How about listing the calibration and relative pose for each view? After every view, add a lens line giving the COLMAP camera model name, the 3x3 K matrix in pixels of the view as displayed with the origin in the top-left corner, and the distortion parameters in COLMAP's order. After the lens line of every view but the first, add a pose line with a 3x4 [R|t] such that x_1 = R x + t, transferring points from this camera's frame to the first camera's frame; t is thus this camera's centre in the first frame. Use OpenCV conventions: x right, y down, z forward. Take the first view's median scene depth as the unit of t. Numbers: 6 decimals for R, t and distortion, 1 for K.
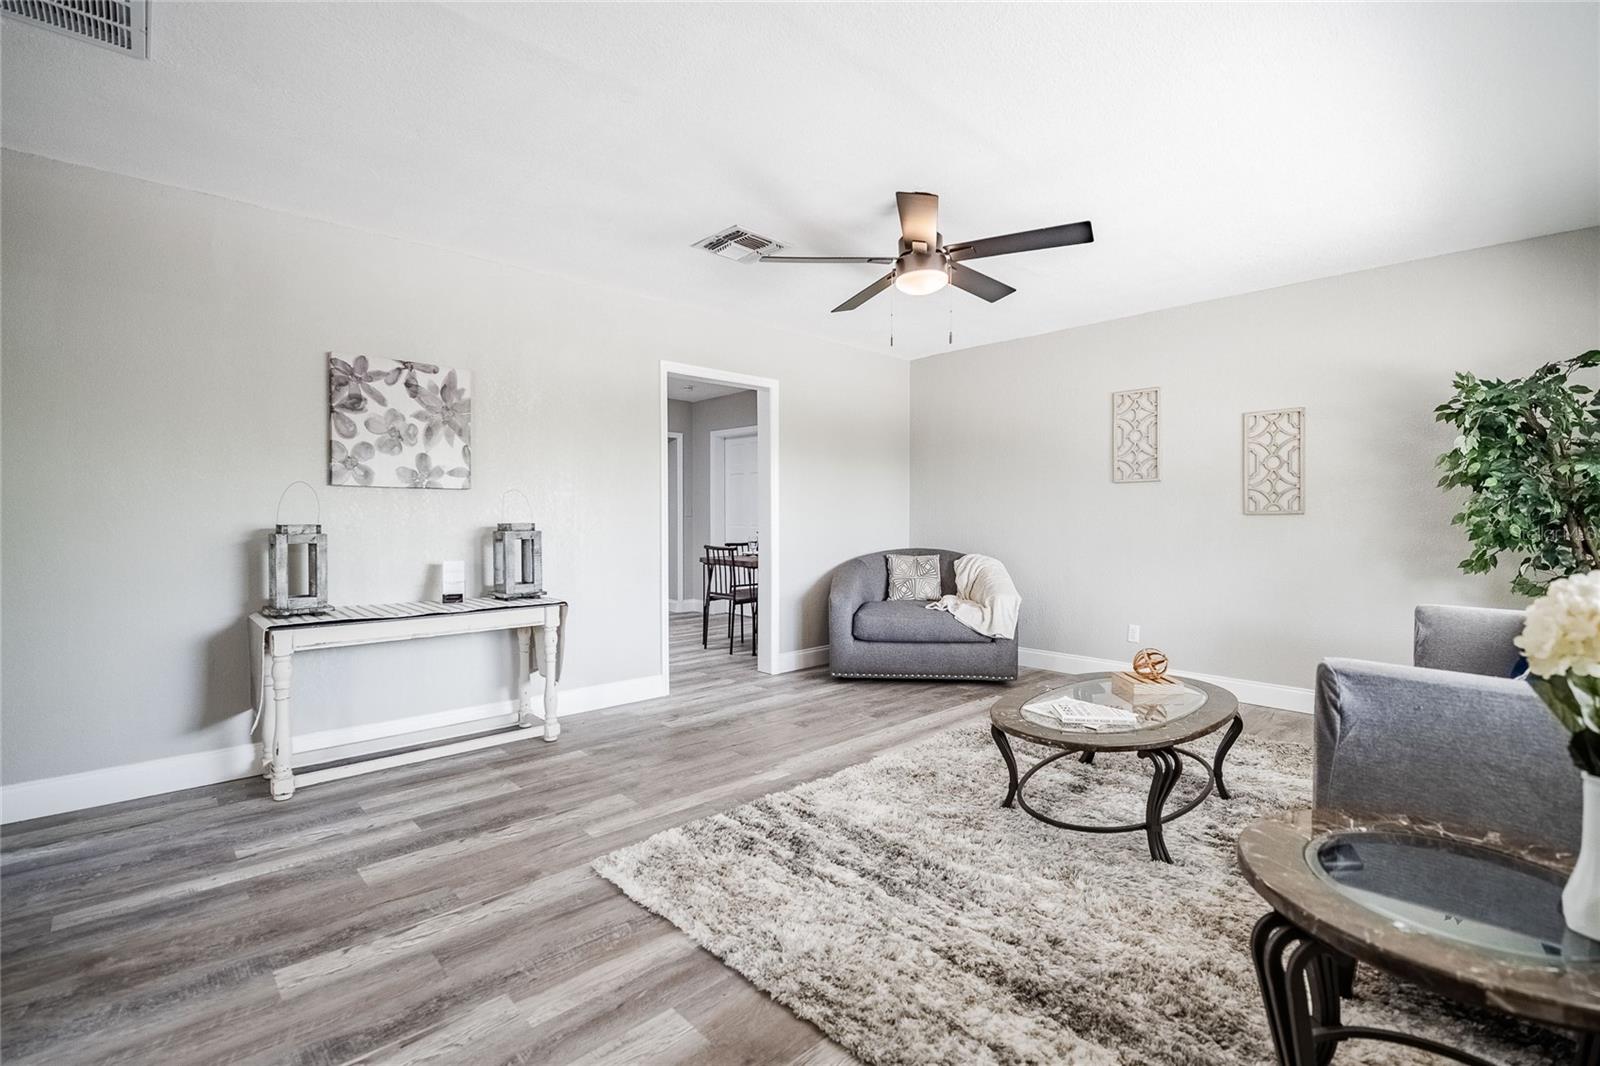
lens RADIAL K [[731.8, 0, 814.2], [0, 731.8, 524.4], [0, 0, 1]] dist [-0.029060, 0.000748]
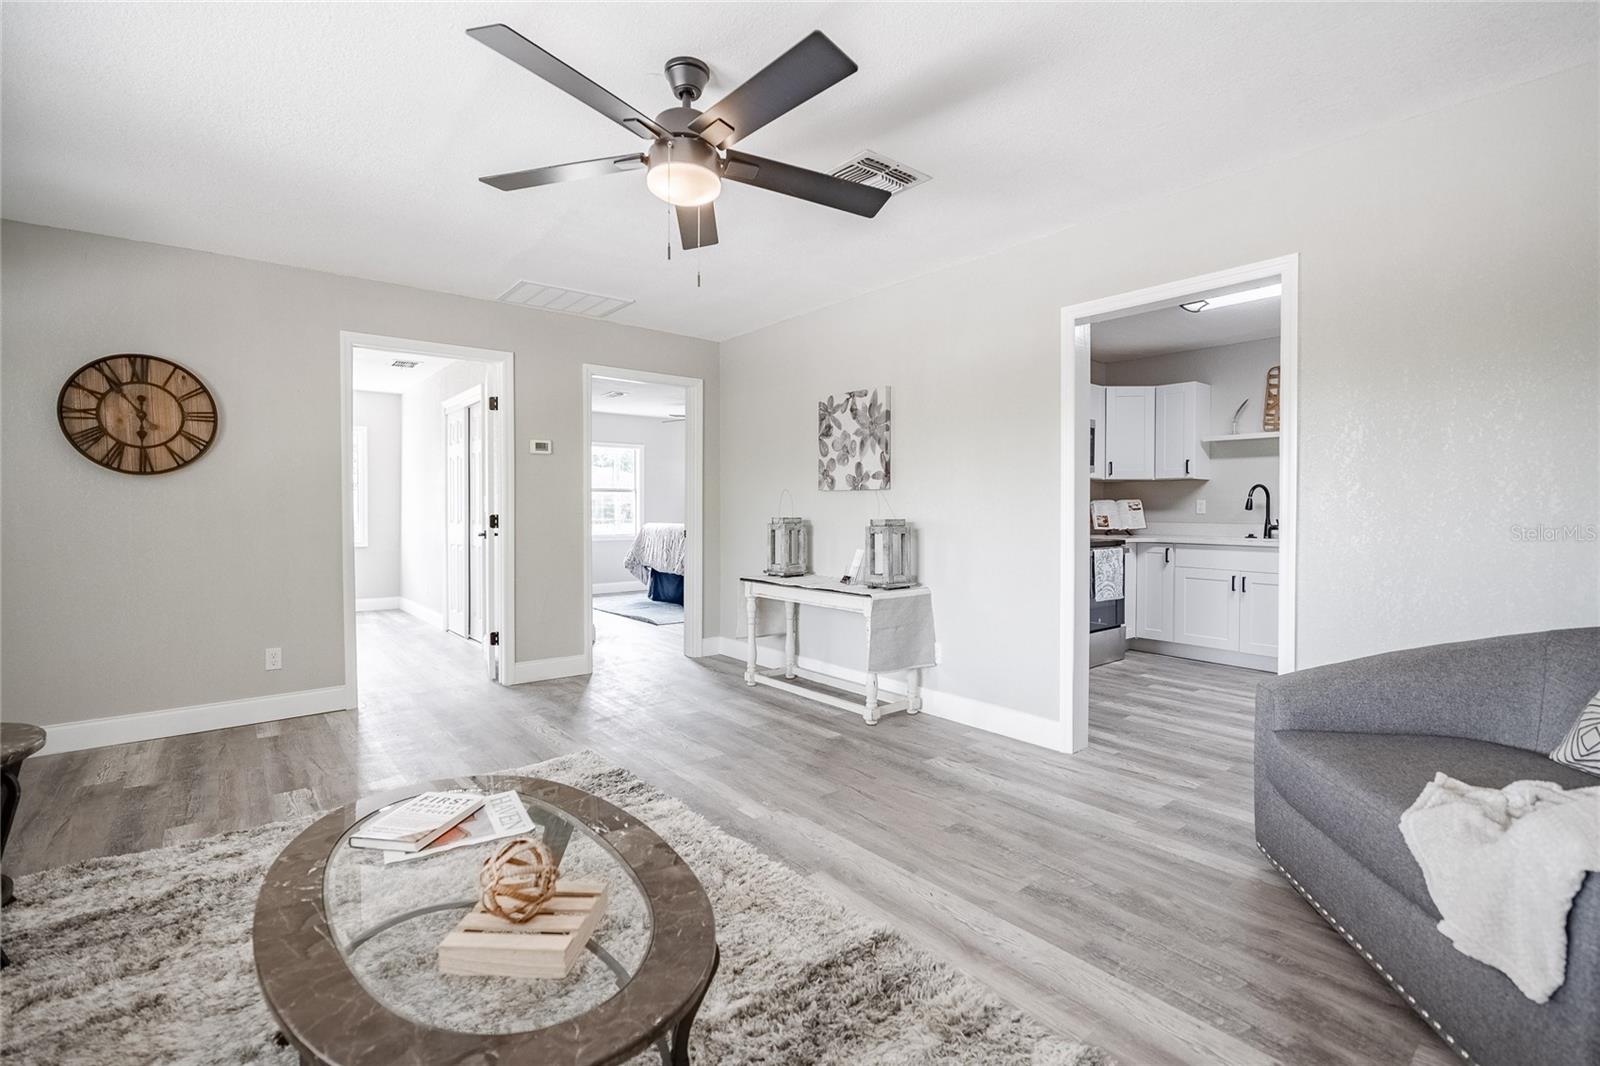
lens RADIAL K [[731.8, 0, 814.1], [0, 731.8, 518.2], [0, 0, 1]] dist [-0.029060, 0.000748]
pose [[-0.072487, 0.017585, -0.997214, 0.744185], [-0.010982, 0.999770, 0.018428, -0.024663], [0.997309, 0.012288, -0.072277, 1.040069]]
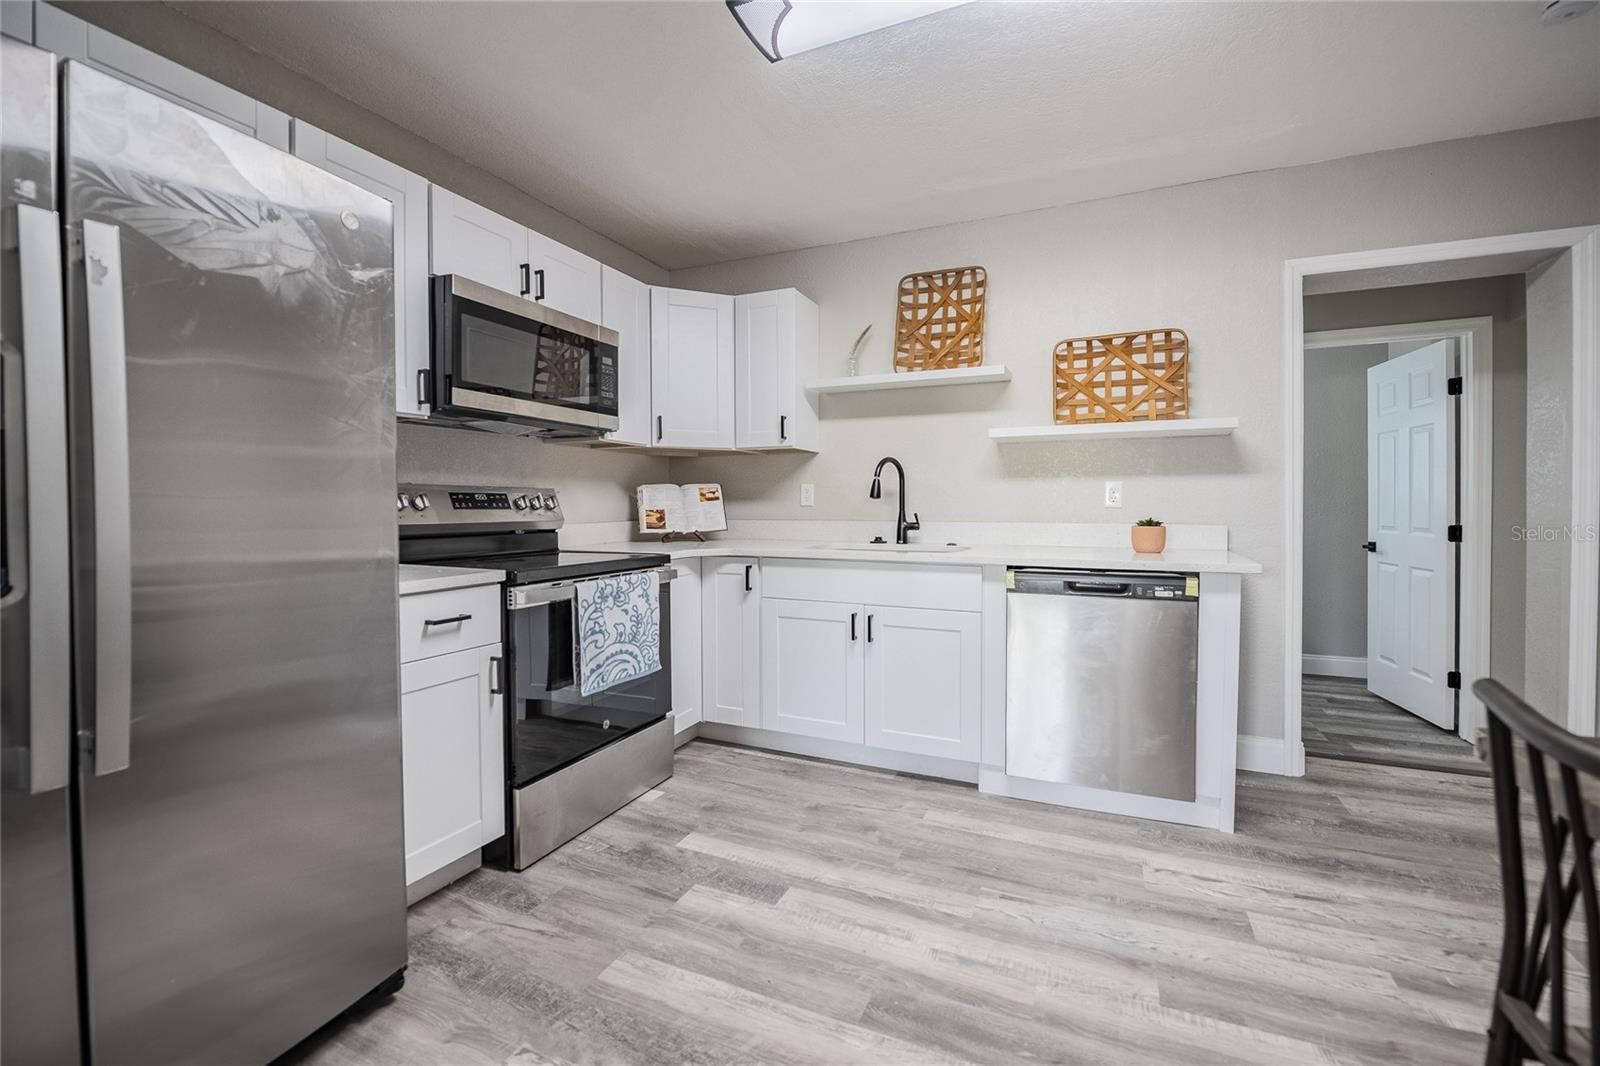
lens RADIAL K [[652.9, 0, 784.8], [0, 652.9, 511.8], [0, 0, 1]] dist [-0.011411, -0.000899]
pose [[0.331256, 0.009354, -0.943495, -0.167357], [-0.007938, 0.999943, 0.007126, -0.010701], [0.943508, 0.005129, 0.331311, 1.494181]]
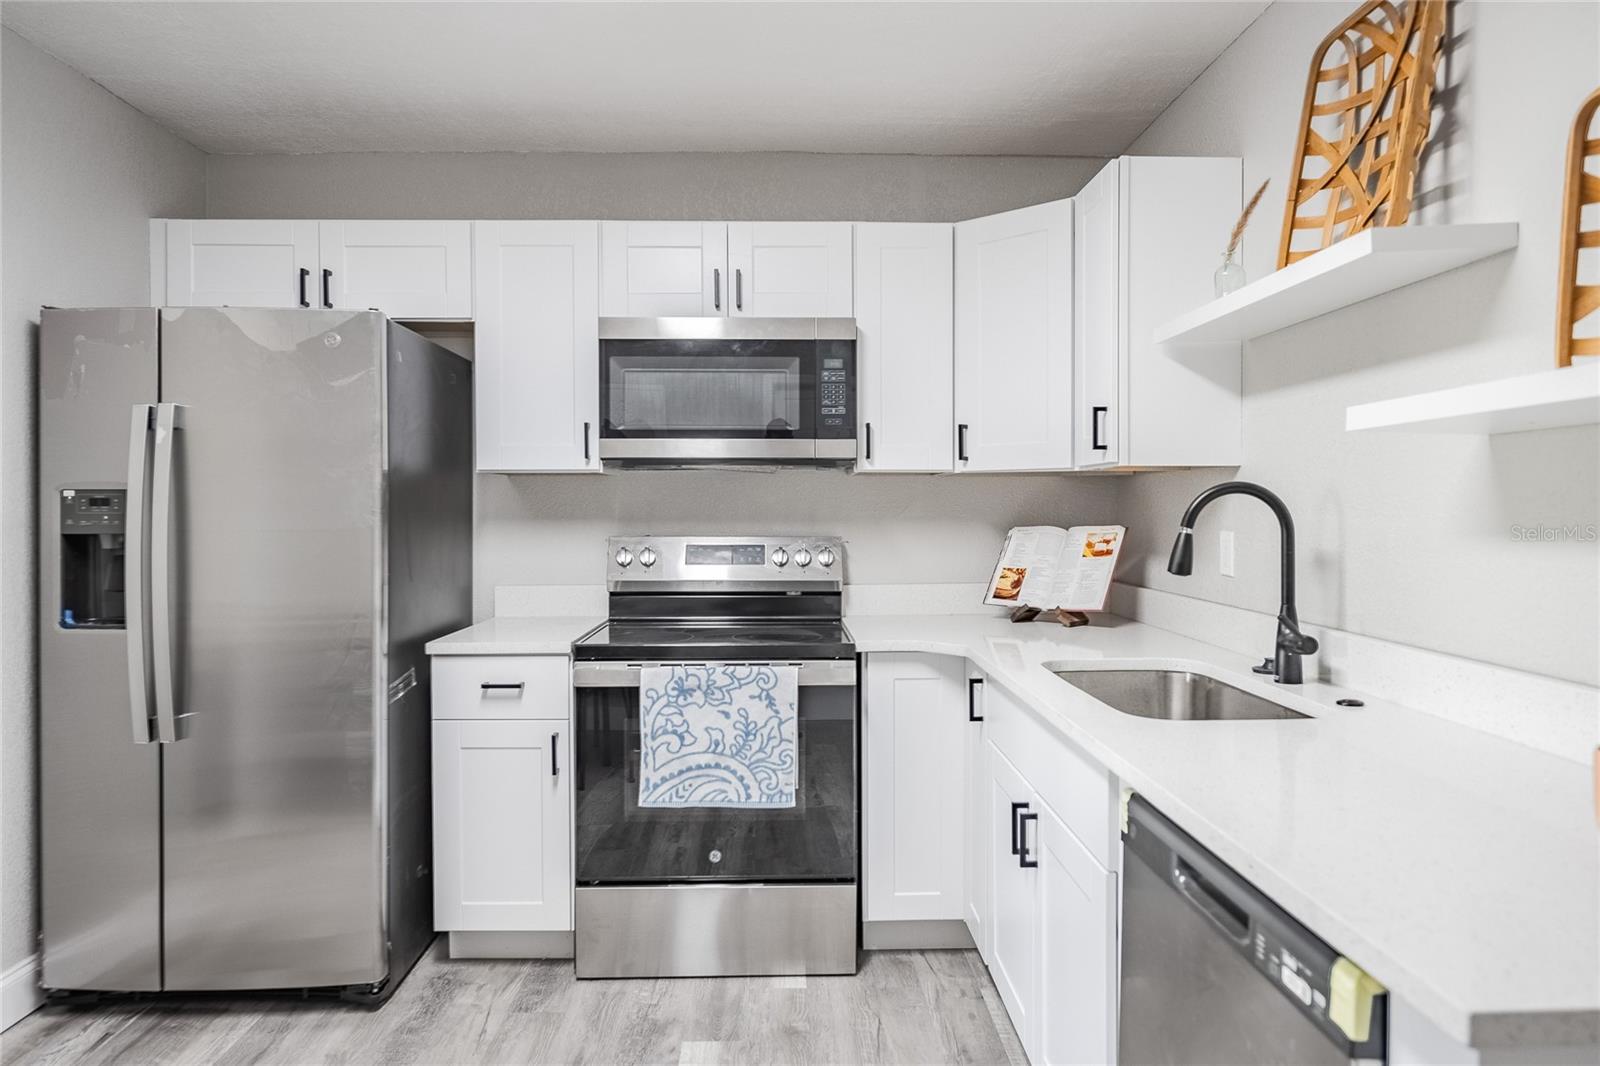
lens RADIAL K [[1018.3, 0, 817.0], [0, 1018.3, 519.1], [0, 0, 1]] dist [-0.003183, 0.003031]
pose [[-0.698503, 0.009993, -0.715537, -0.344070], [-0.003227, 0.999848, 0.017114, -0.067067], [0.715600, 0.014263, -0.698365, 2.168600]]
